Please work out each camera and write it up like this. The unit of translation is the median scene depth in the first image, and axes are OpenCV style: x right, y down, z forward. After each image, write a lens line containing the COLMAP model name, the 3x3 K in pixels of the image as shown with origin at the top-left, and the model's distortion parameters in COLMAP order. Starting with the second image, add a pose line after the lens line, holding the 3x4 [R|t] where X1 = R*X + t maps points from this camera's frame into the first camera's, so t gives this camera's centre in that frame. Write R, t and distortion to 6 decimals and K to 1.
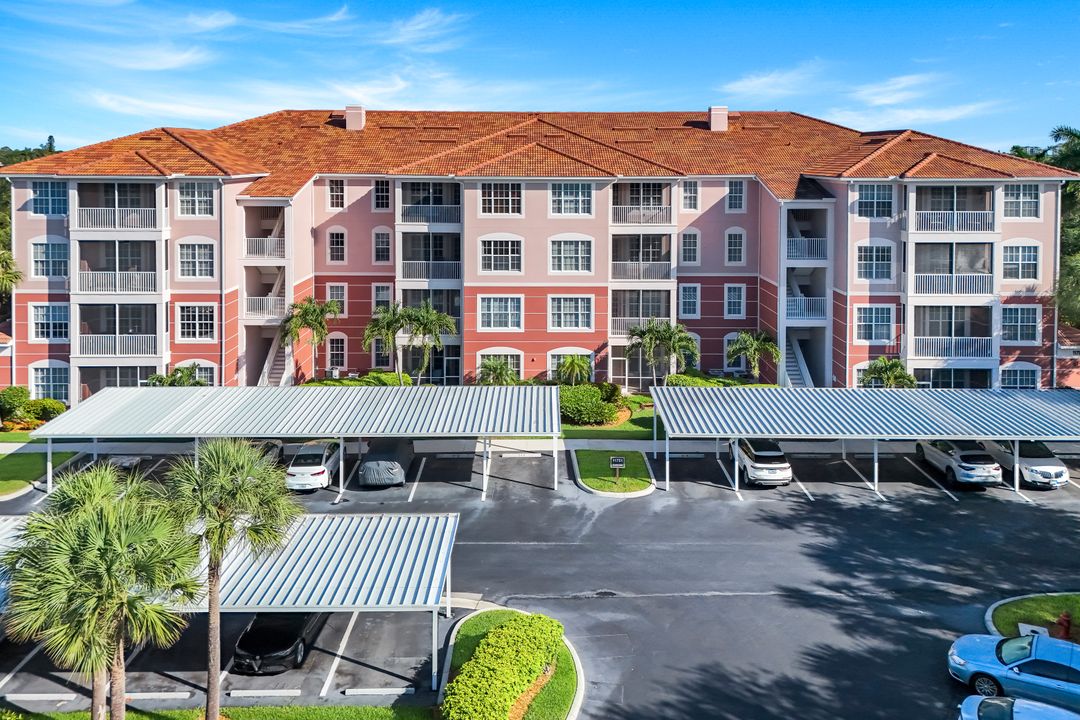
lens RADIAL K [[835.0, 0, 543.9], [0, 835.0, 197.0], [0, 0, 1]] dist [0.052330, -0.039016]
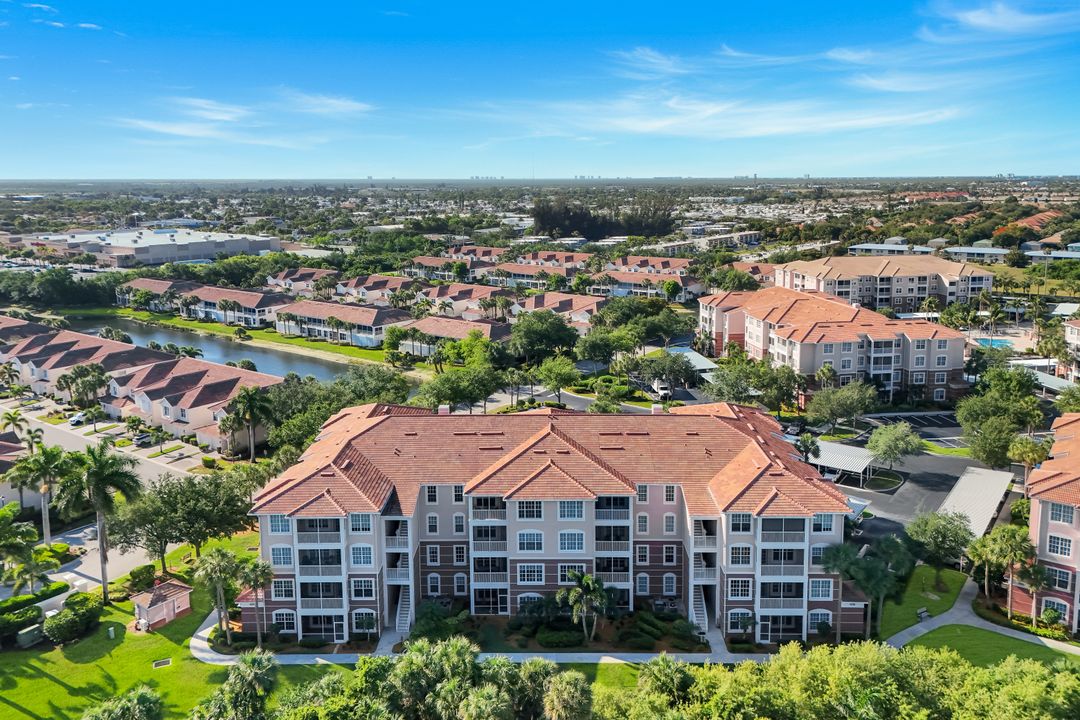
lens RADIAL K [[818.5, 0, 542.0], [0, 818.5, 300.8], [0, 0, 1]] dist [0.082554, -0.085037]
pose [[0.999551, -0.012357, -0.027291, 0.027853], [0.015113, 0.994544, 0.103216, -0.645864], [0.025866, -0.103582, 0.994284, -0.692913]]
